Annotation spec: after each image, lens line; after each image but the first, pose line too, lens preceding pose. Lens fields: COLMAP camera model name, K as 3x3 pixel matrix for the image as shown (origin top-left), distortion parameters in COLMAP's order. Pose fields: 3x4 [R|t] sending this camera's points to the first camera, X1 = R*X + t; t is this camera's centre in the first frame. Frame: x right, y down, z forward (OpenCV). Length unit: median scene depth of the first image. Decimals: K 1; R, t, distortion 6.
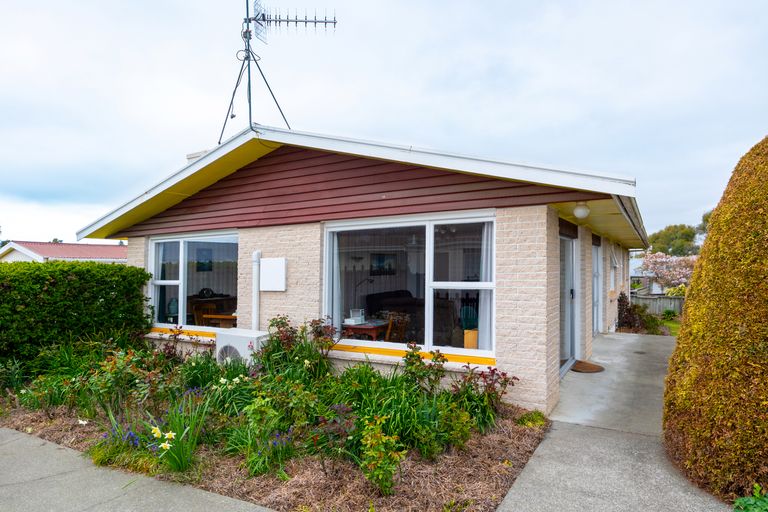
lens RADIAL K [[486.5, 0, 384.0], [0, 486.5, 256.0], [0, 0, 1]] dist [-0.006125, -0.002052]
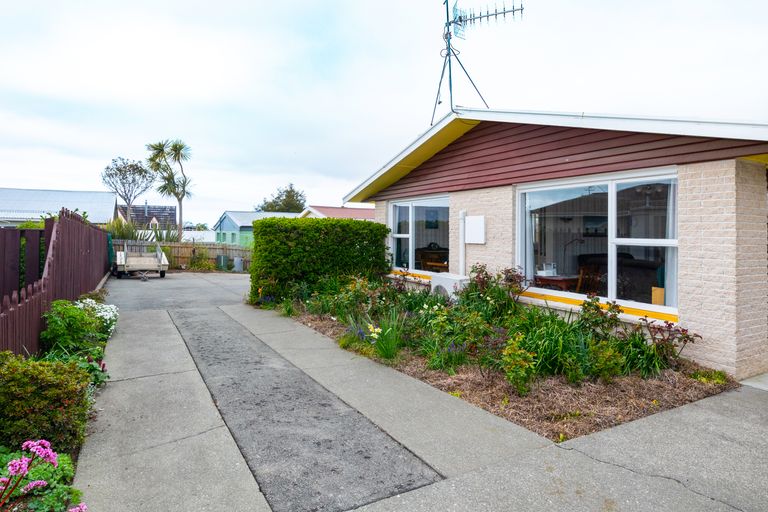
lens RADIAL K [[486.5, 0, 384.0], [0, 486.5, 256.0], [0, 0, 1]] dist [-0.006125, -0.002052]
pose [[0.861275, 0.041628, -0.506432, 0.204945], [-0.008859, 0.997717, 0.066945, 0.025605], [0.508062, -0.053171, 0.859678, -0.168542]]
